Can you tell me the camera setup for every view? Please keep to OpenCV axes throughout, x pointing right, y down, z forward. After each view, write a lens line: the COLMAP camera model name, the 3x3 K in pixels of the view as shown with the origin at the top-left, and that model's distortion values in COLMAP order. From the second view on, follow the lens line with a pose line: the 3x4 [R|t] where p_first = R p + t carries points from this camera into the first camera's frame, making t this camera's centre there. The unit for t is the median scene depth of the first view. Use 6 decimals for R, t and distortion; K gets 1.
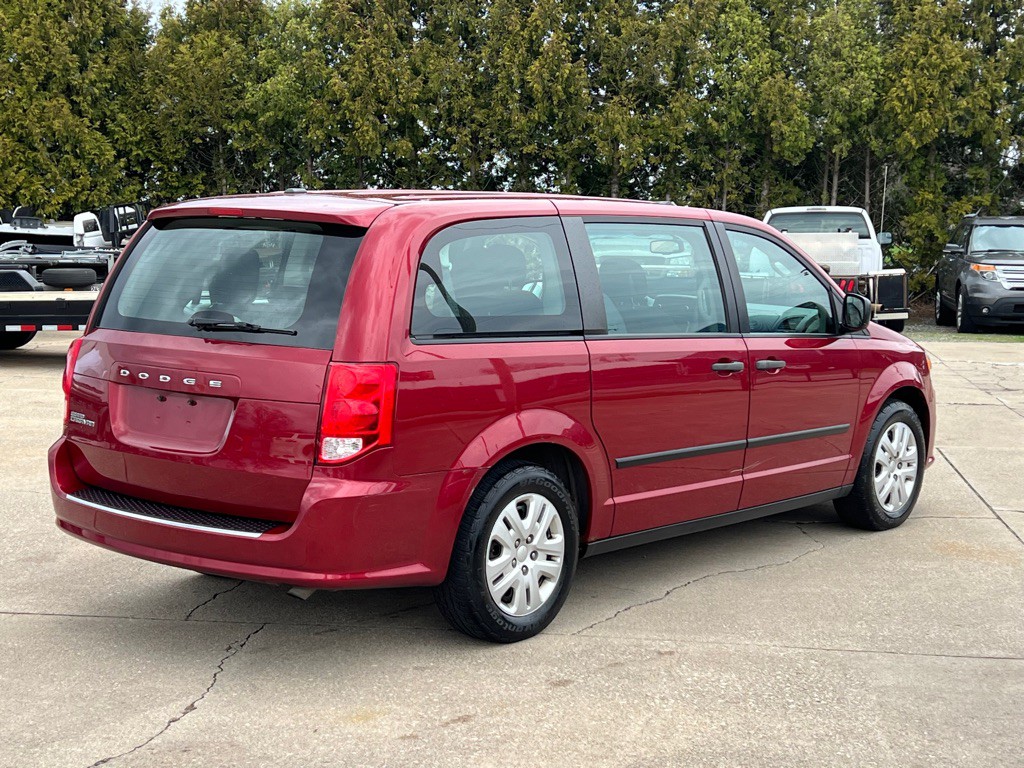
lens RADIAL K [[1603.1, 0, 512.0], [0, 1603.1, 384.0], [0, 0, 1]] dist [0.220779, -0.817023]
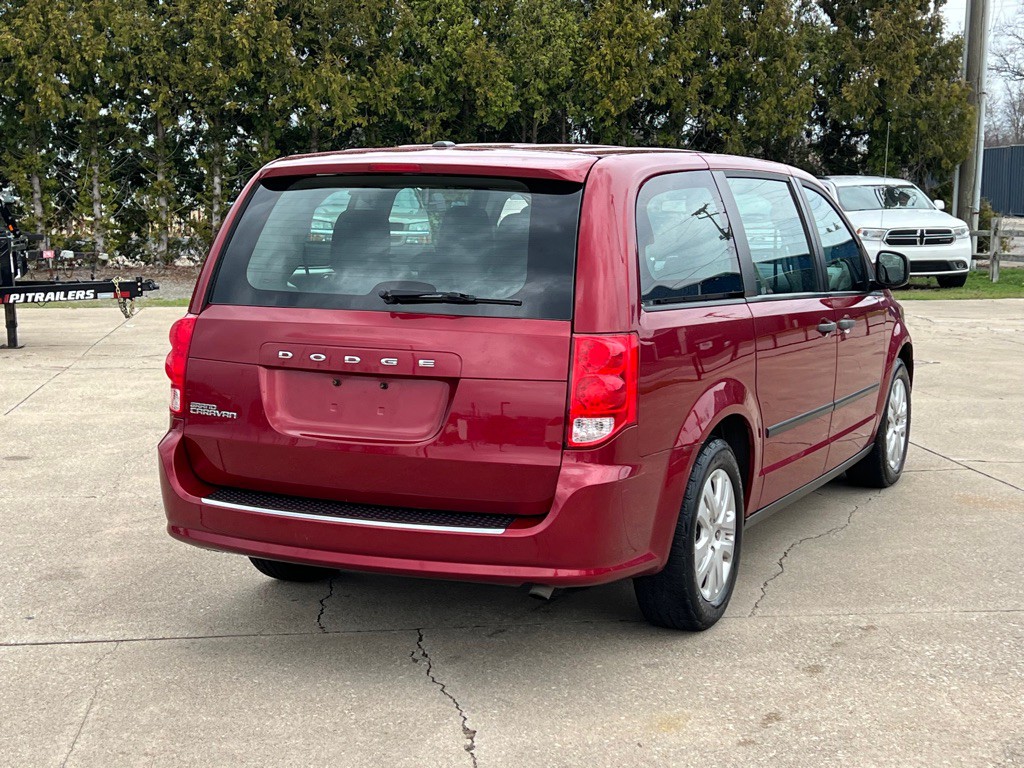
lens RADIAL K [[1593.4, 0, 512.0], [0, 1593.4, 384.0], [0, 0, 1]] dist [0.208878, -0.616802]
pose [[0.962767, -0.040246, 0.267320, -0.341475], [0.035132, 0.999097, 0.023886, -0.007249], [-0.268040, -0.013605, 0.963312, 0.134439]]
